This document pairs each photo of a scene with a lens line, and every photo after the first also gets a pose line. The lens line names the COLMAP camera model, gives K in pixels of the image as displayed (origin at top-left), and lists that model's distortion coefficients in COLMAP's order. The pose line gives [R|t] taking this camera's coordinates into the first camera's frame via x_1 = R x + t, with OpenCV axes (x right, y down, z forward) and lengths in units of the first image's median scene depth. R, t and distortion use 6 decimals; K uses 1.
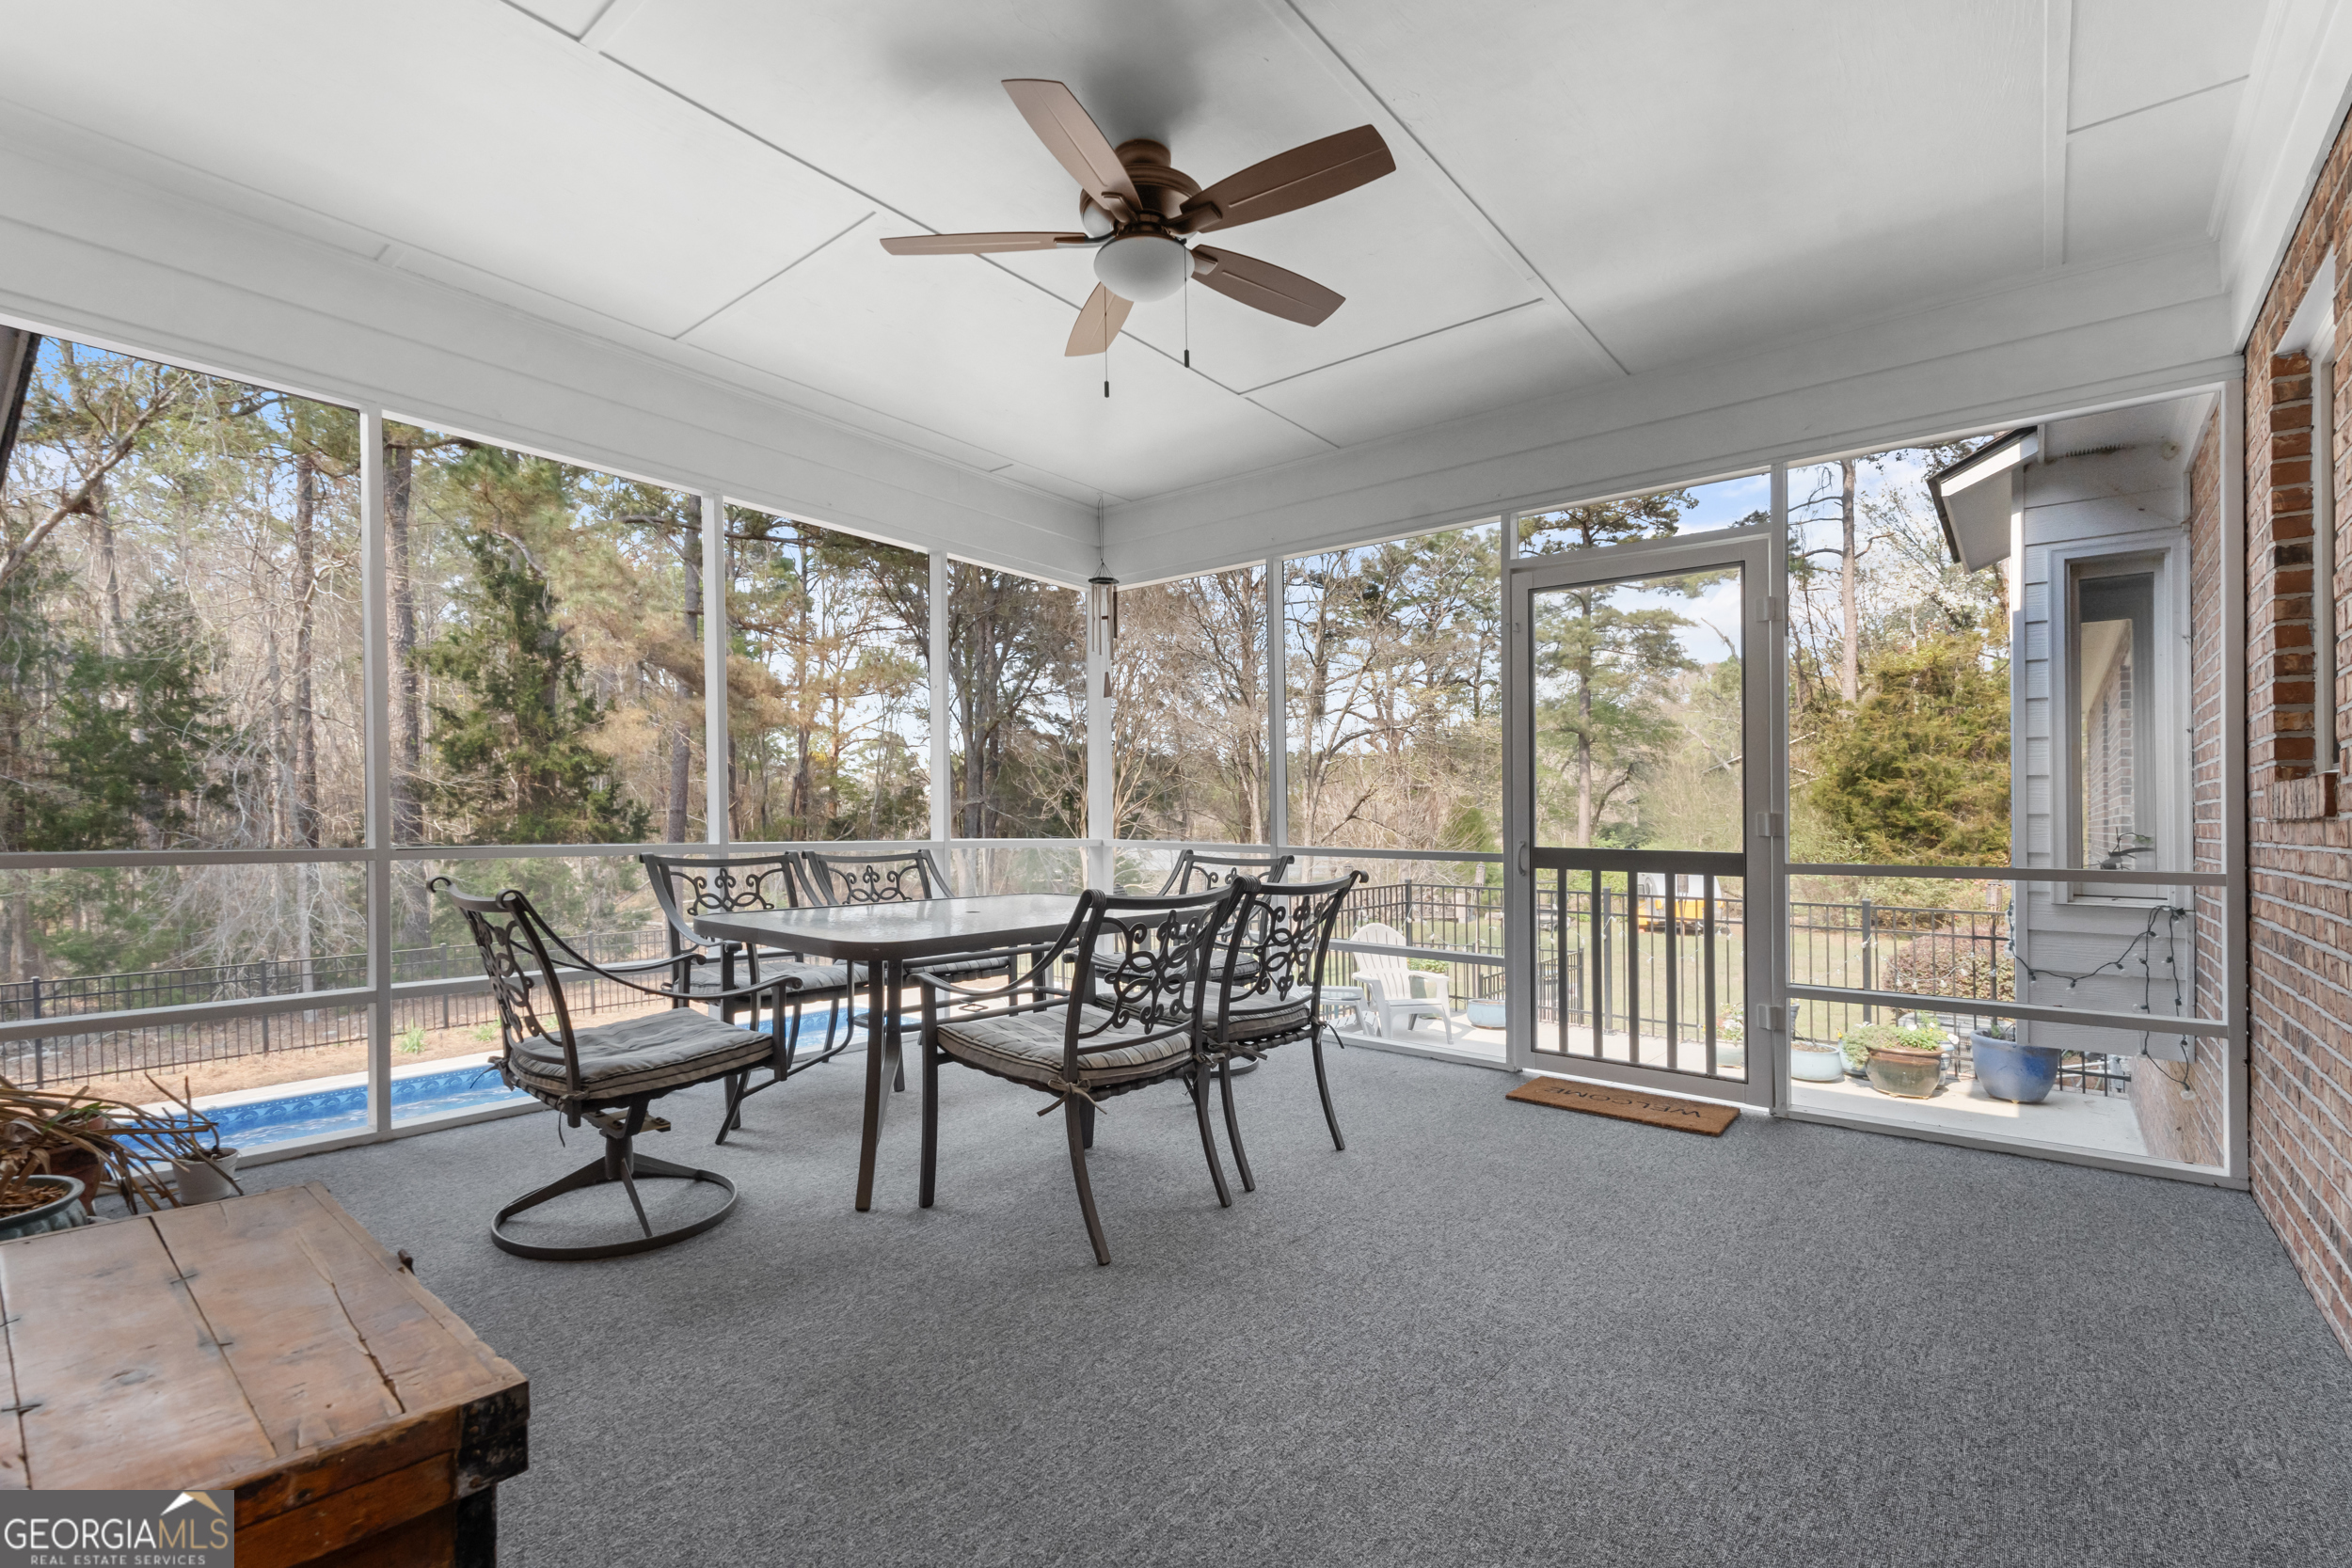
lens RADIAL K [[1040.2, 0, 1161.1], [0, 1040.2, 799.7], [0, 0, 1]] dist [-0.000166, -0.000095]
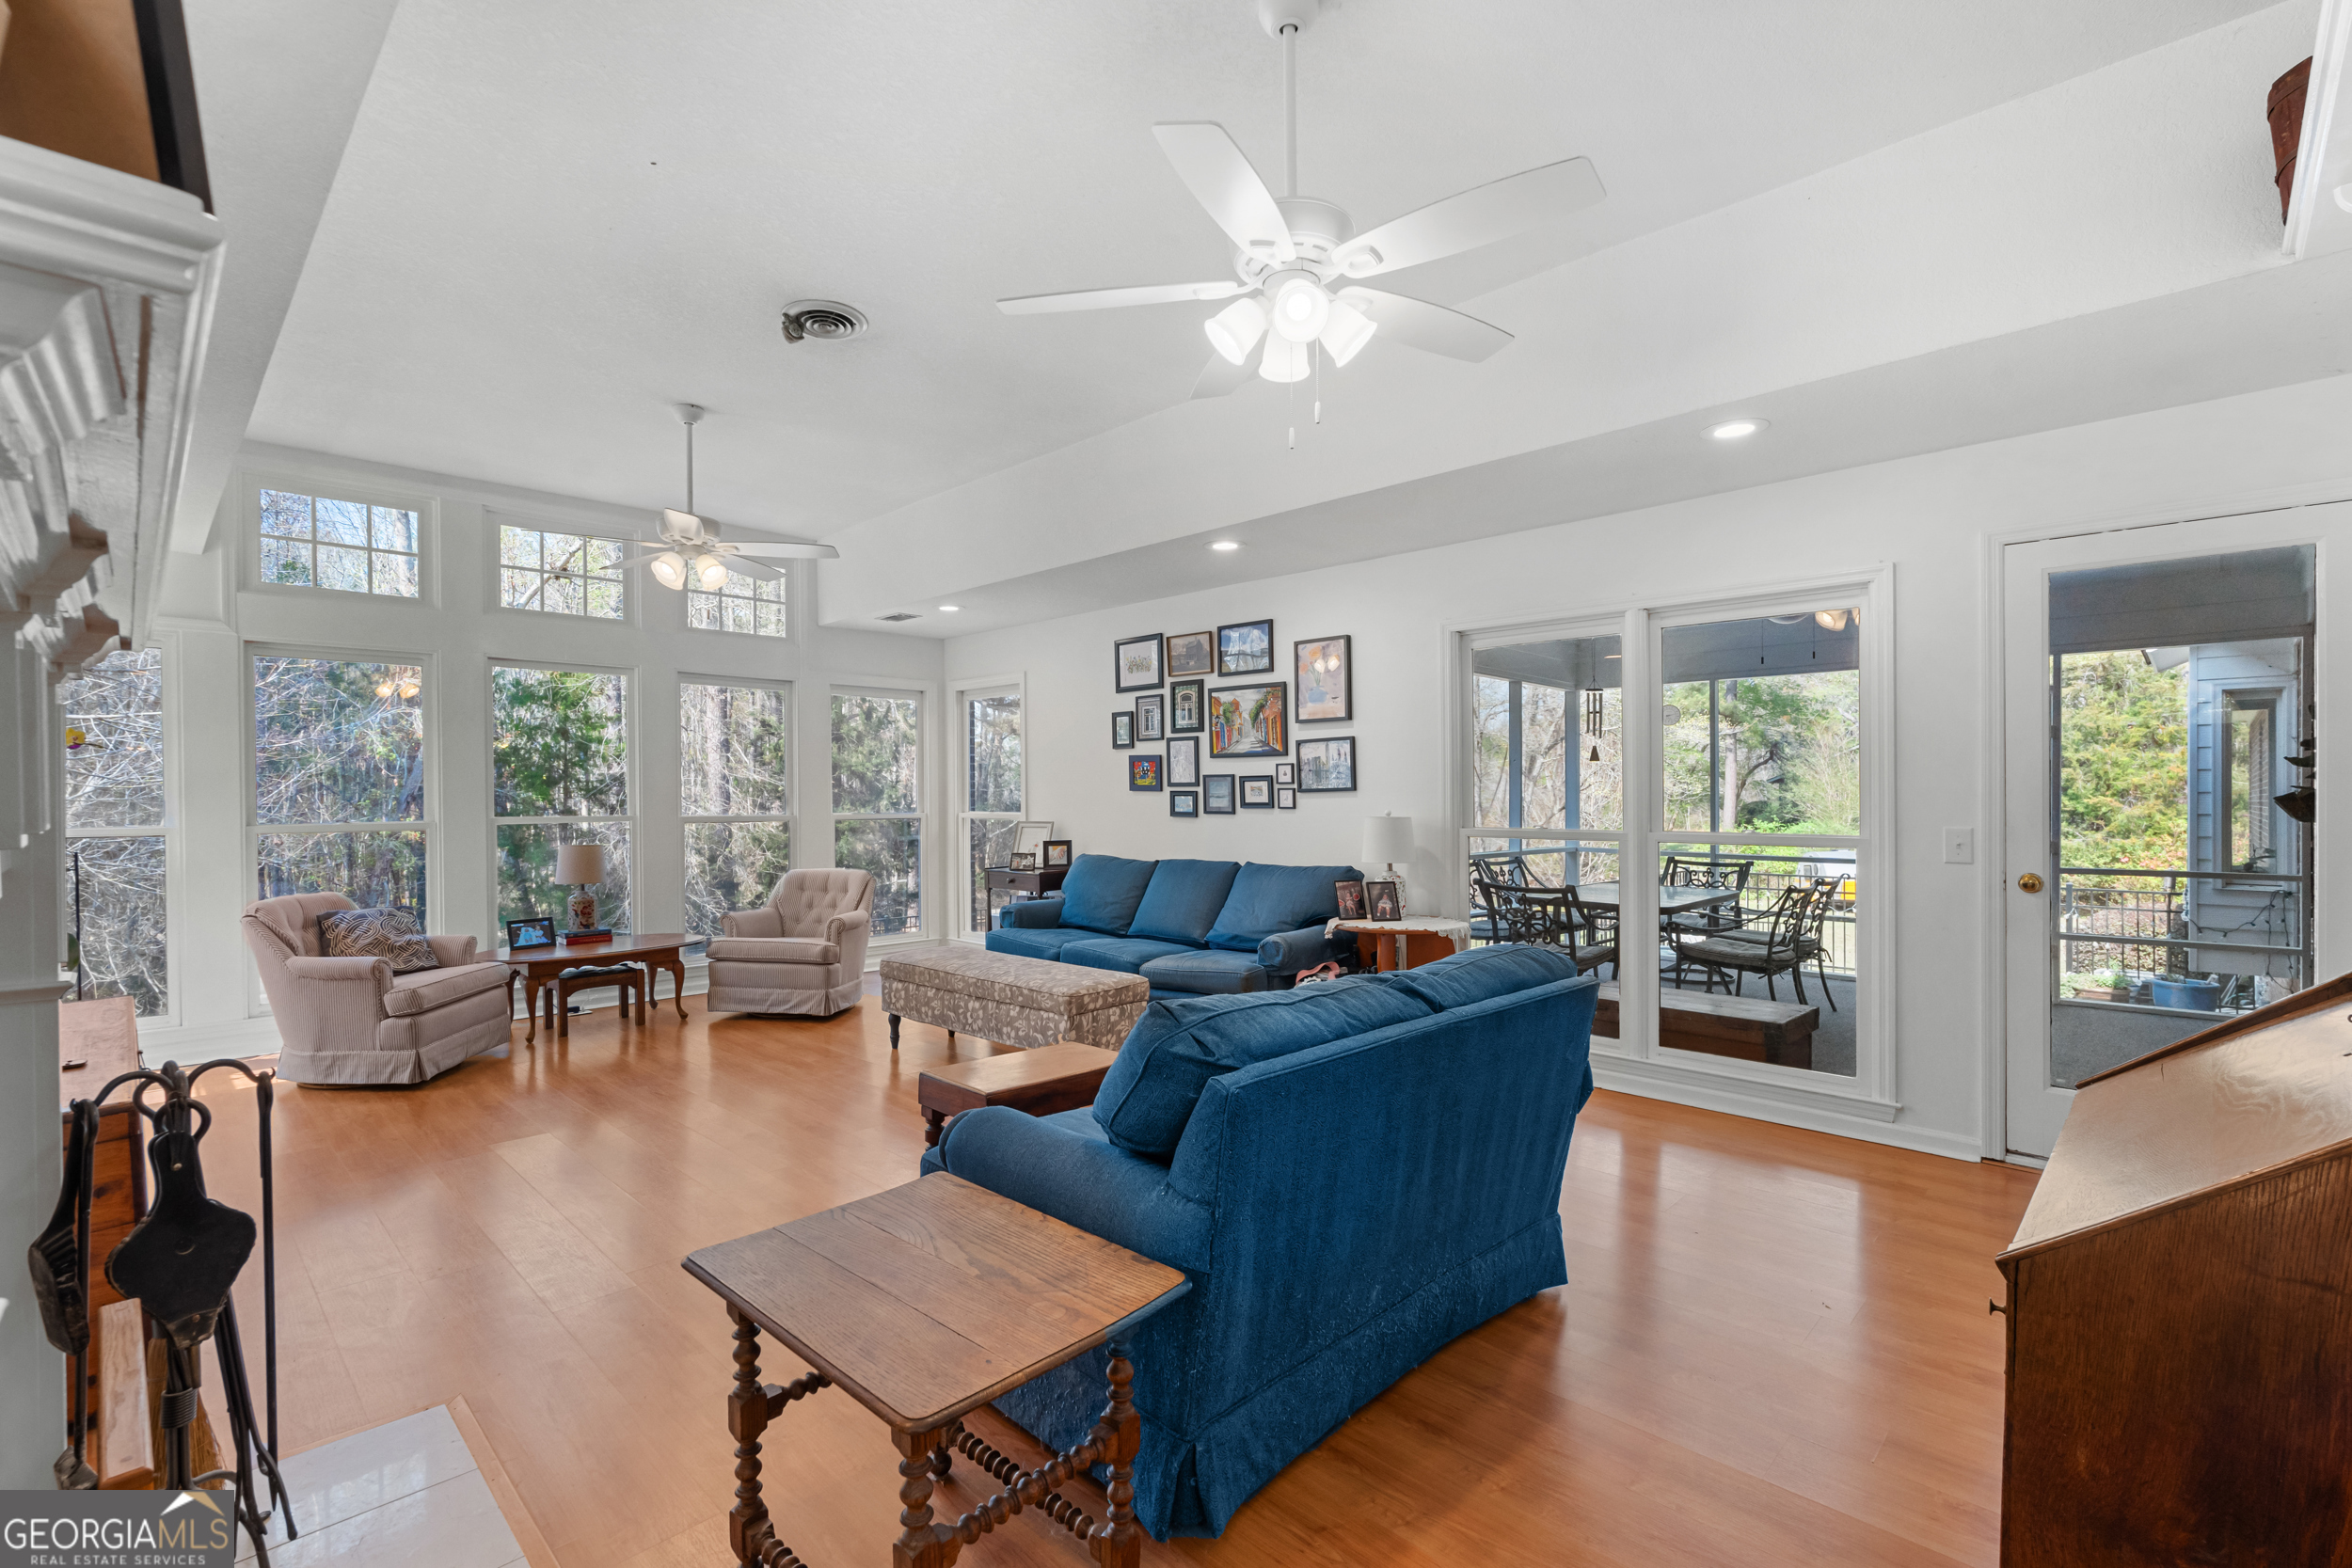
lens RADIAL K [[1040.2, 0, 1190.9], [0, 1040.2, 791.7], [0, 0, 1]] dist [-0.000166, -0.000095]
pose [[0.997307, 0.001206, -0.073328, -0.104614], [-0.000001, 0.999865, 0.016437, -0.013060], [0.073338, -0.016393, 0.997172, -0.124952]]
